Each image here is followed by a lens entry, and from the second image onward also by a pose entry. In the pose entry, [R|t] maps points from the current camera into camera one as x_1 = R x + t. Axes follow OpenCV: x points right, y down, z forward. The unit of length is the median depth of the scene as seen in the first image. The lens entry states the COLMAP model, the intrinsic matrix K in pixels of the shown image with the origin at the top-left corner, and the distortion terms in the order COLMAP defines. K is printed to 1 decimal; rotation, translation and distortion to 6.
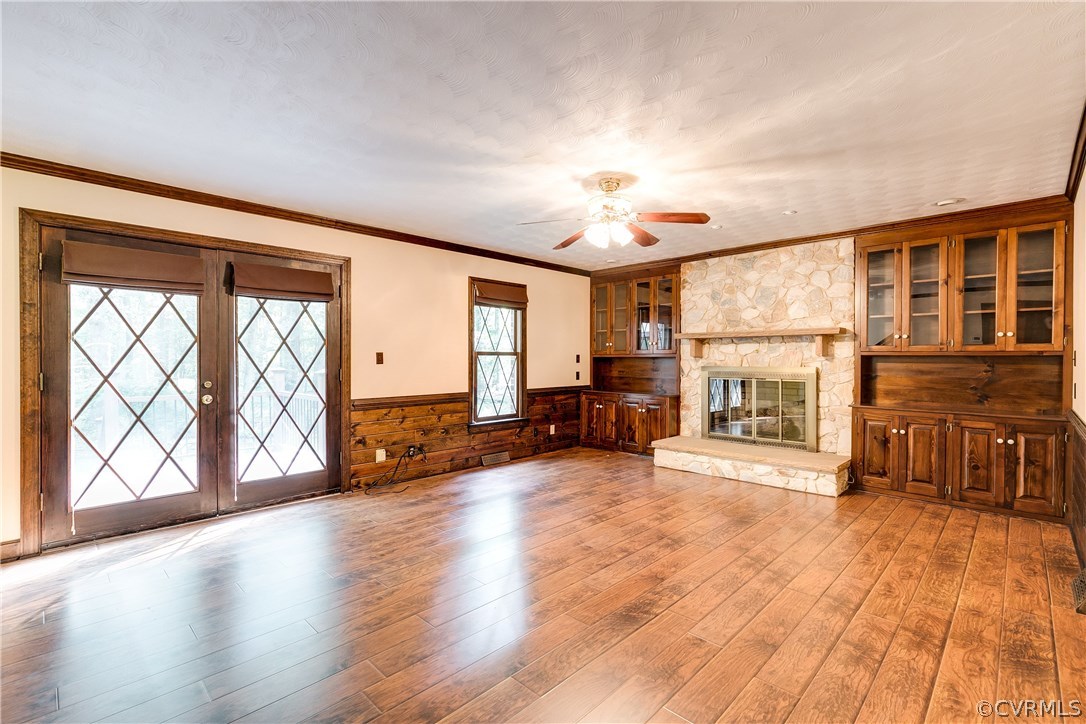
lens RADIAL K [[484.9, 0, 546.5], [0, 484.9, 363.3], [0, 0, 1]] dist [0.004571, 0.000124]
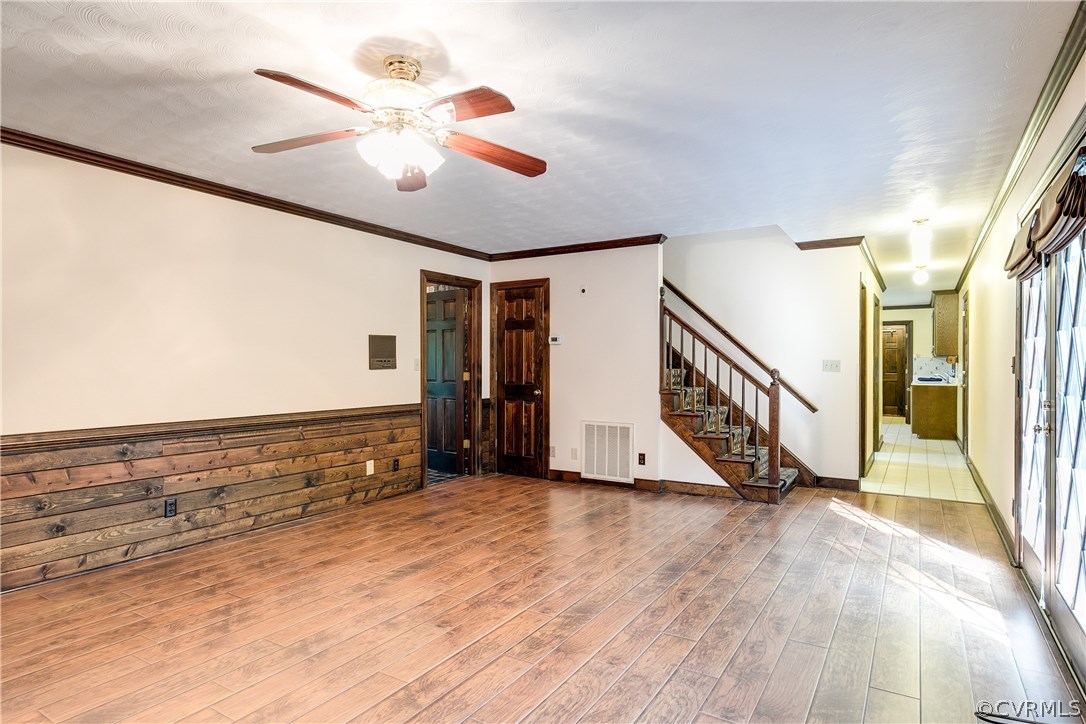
lens RADIAL K [[585.5, 0, 543.0], [0, 585.5, 364.4], [0, 0, 1]] dist [-0.000719, 0.000312]
pose [[-0.978238, -0.000161, -0.207488, 0.086663], [-0.002289, 0.999947, 0.010016, -0.015827], [0.207475, 0.010273, -0.978186, 1.373245]]
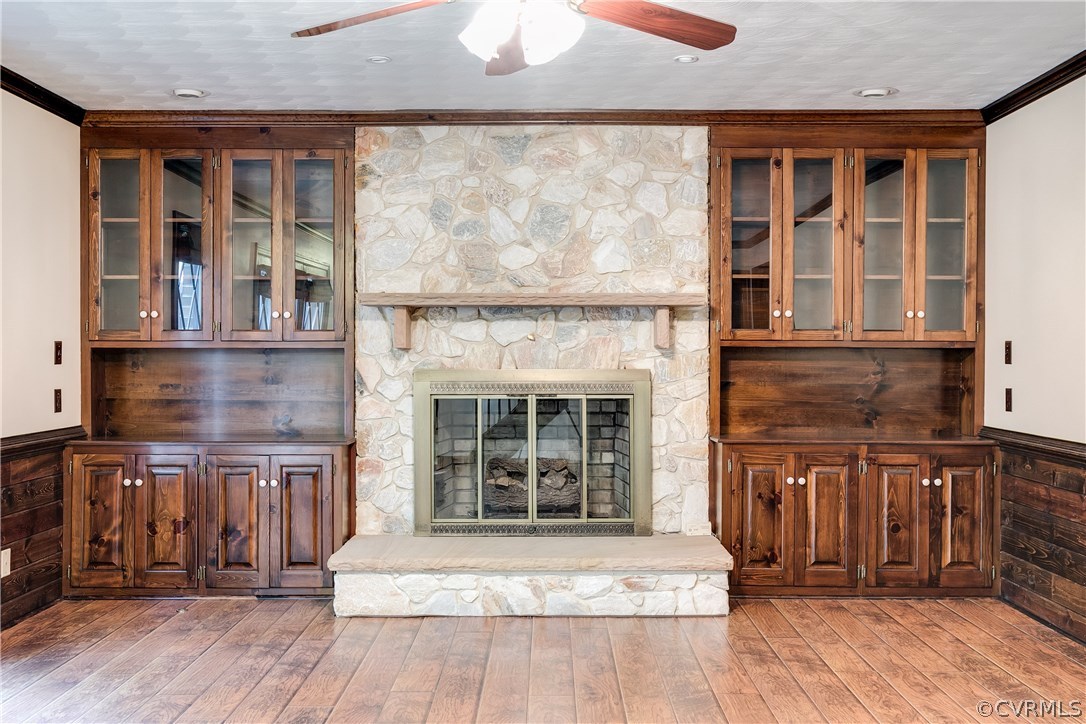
lens RADIAL K [[1070.6, 0, 538.8], [0, 1070.6, 362.3], [0, 0, 1]] dist [0.010043, 0.000000]
pose [[0.719012, -0.005814, 0.694974, -0.352670], [0.006436, 0.999978, 0.001707, -0.002271], [-0.694968, 0.003246, 0.719033, 0.301311]]
